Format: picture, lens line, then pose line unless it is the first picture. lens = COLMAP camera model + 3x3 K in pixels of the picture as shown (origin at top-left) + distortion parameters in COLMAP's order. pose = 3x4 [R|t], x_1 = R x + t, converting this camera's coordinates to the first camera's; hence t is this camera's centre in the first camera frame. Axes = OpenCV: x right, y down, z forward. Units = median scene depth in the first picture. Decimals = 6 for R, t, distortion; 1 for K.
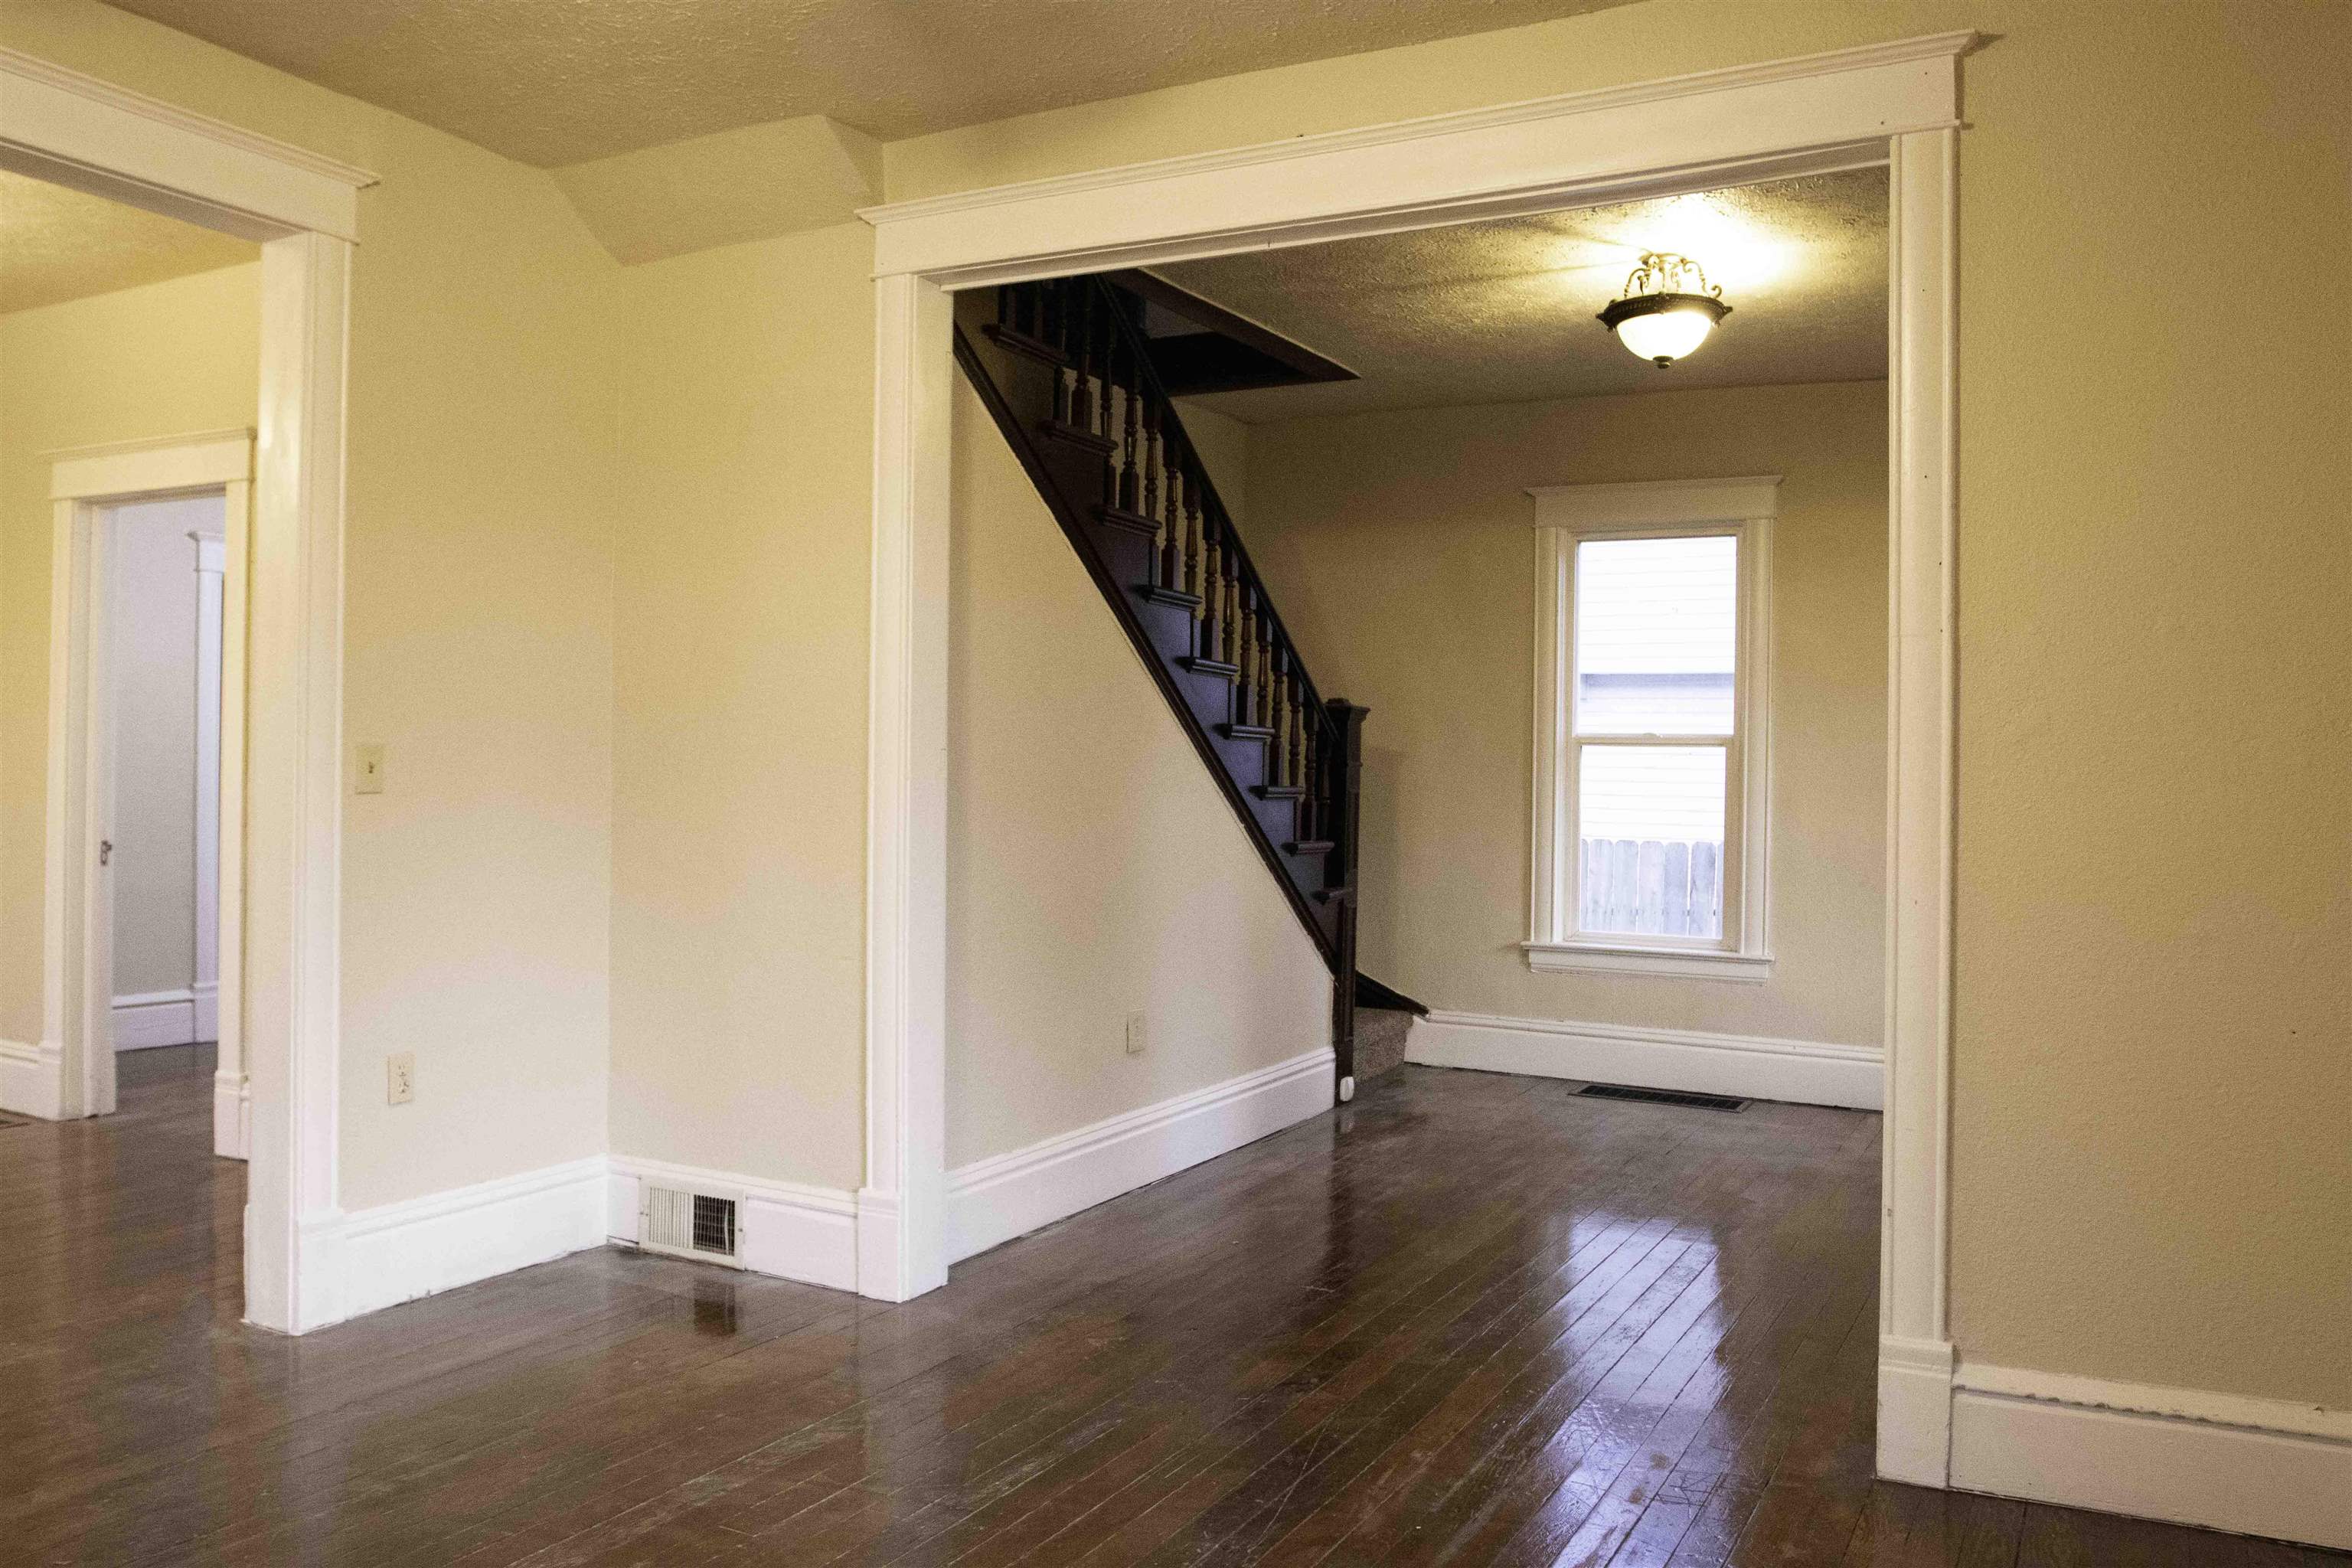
lens RADIAL K [[1833.7, 0, 1167.9], [0, 1833.7, 766.5], [0, 0, 1]] dist [-0.090609, 0.056841]
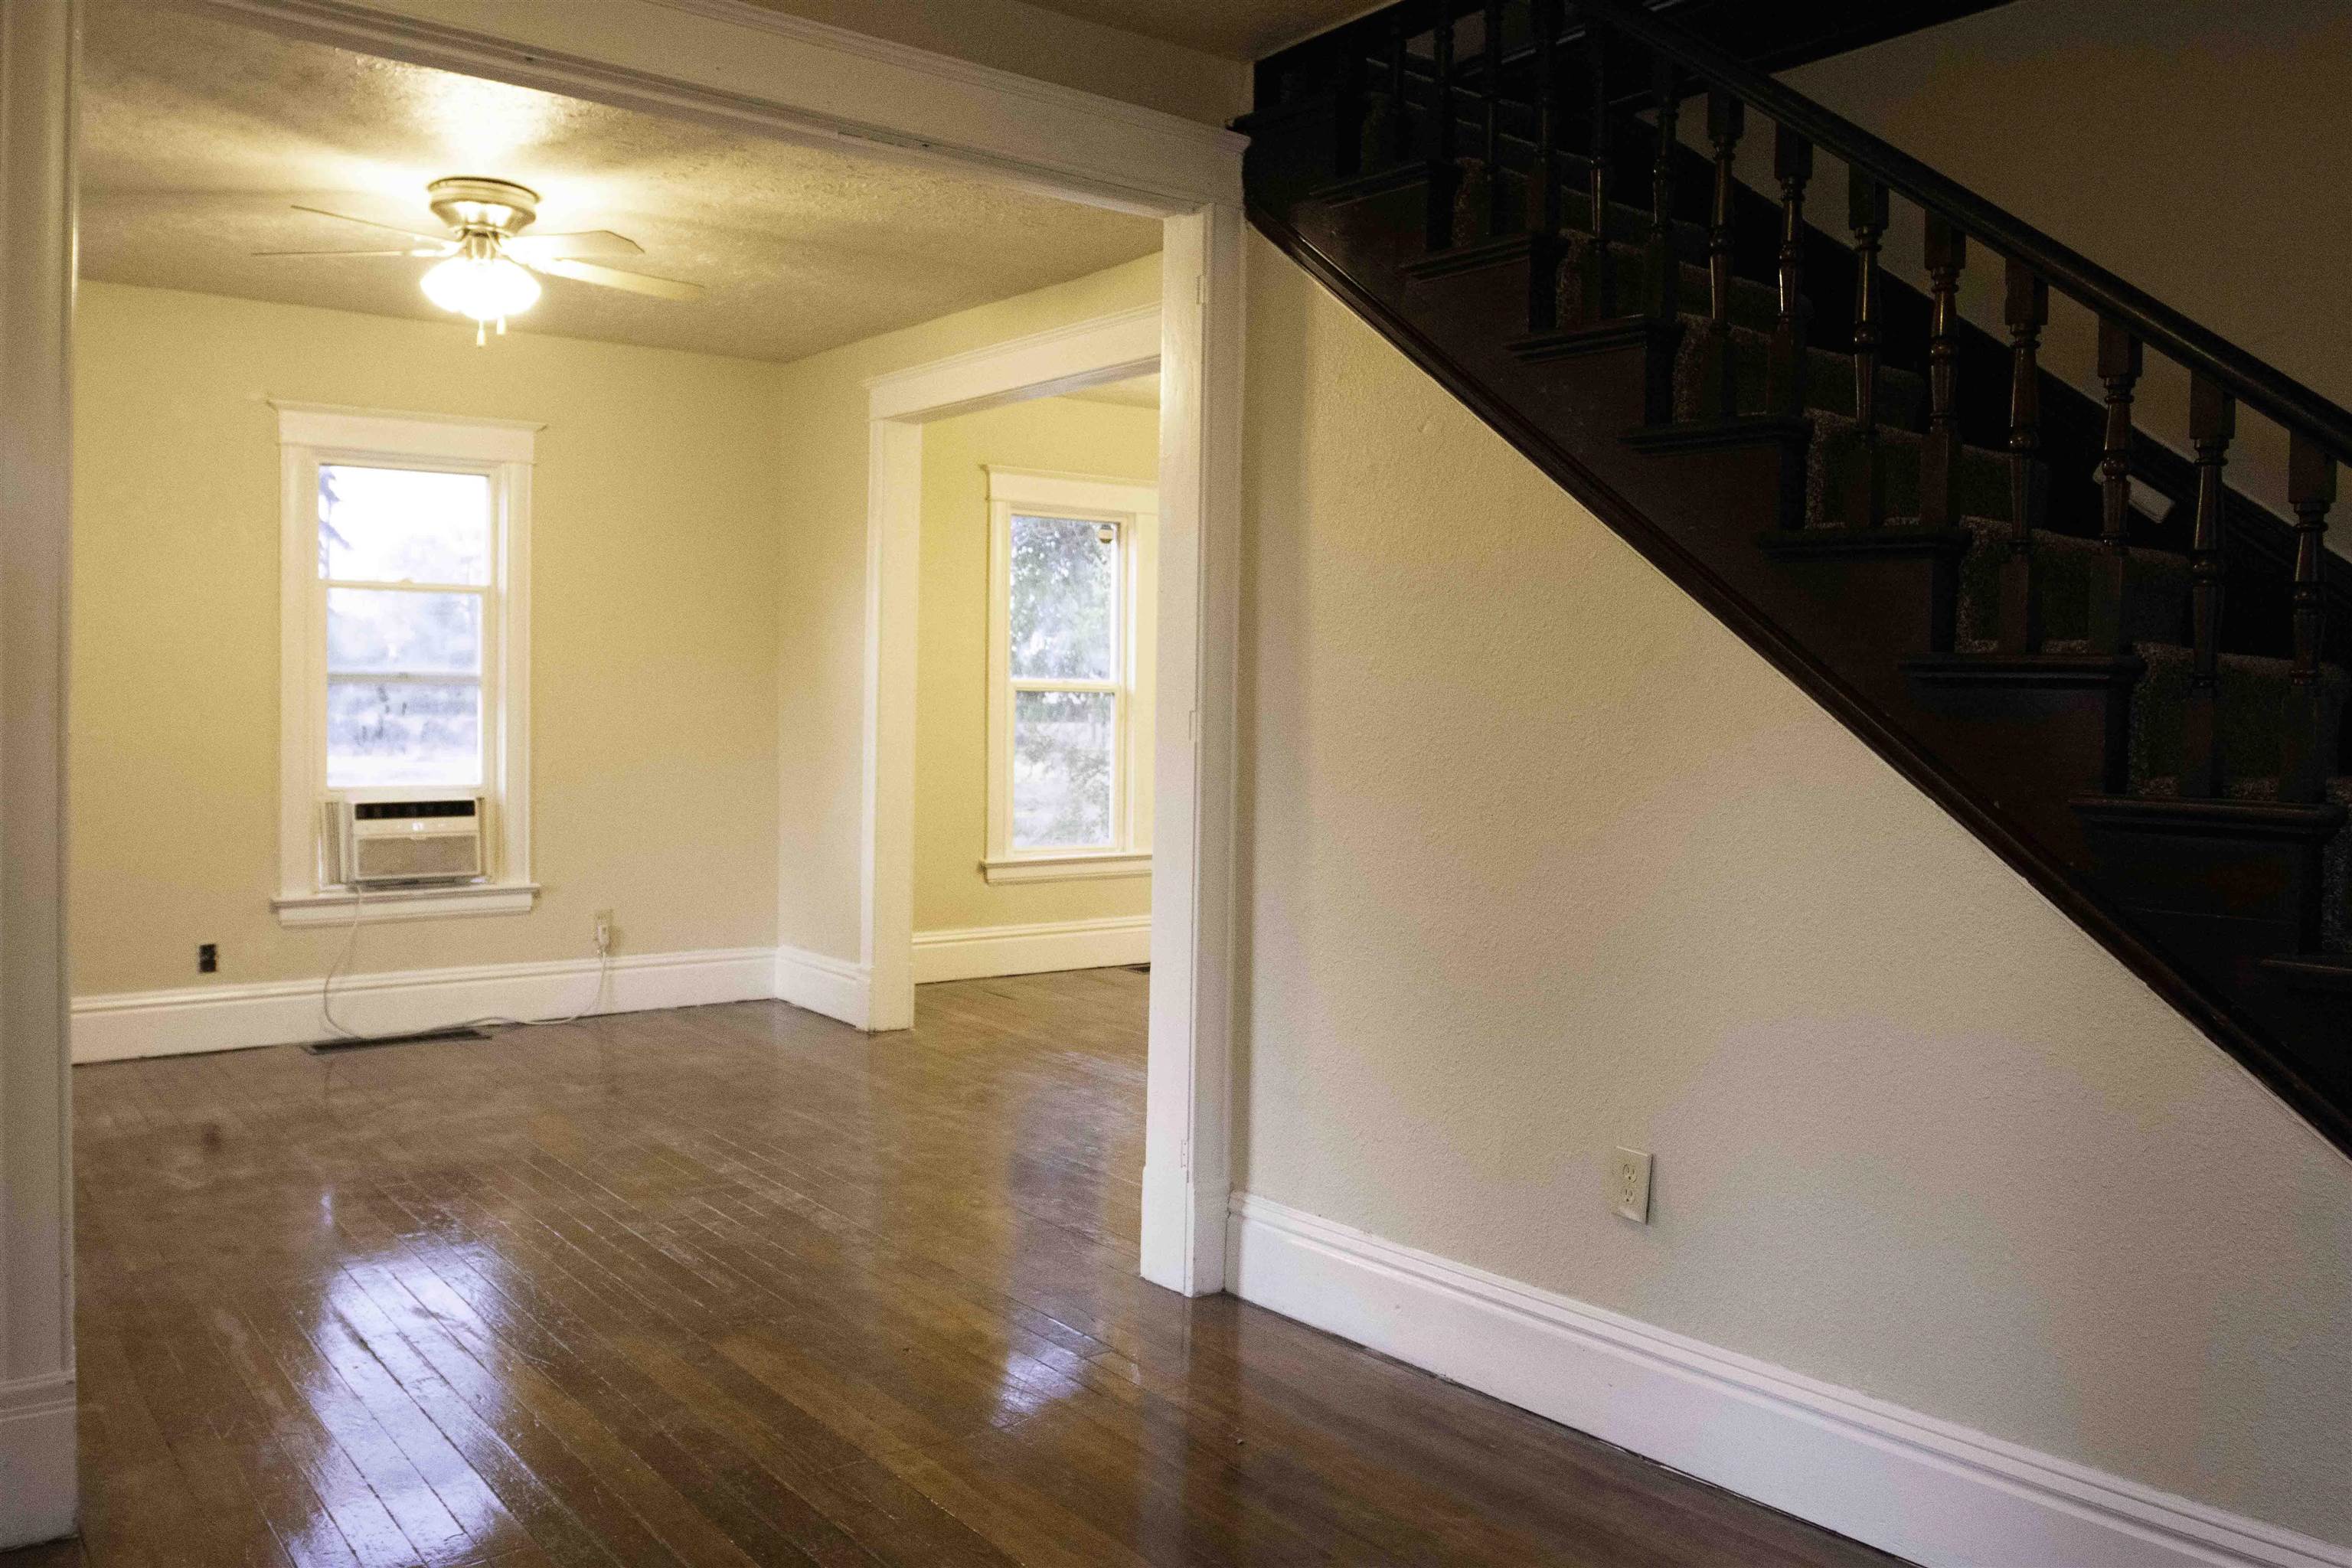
lens RADIAL K [[1833.7, 0, 1167.9], [0, 1833.7, 766.5], [0, 0, 1]] dist [-0.090609, 0.056841]
pose [[-0.408573, 0.010895, -0.912661, 0.936970], [-0.019401, 0.999599, 0.020618, -0.002262], [0.912519, 0.026130, -0.408198, 1.770412]]
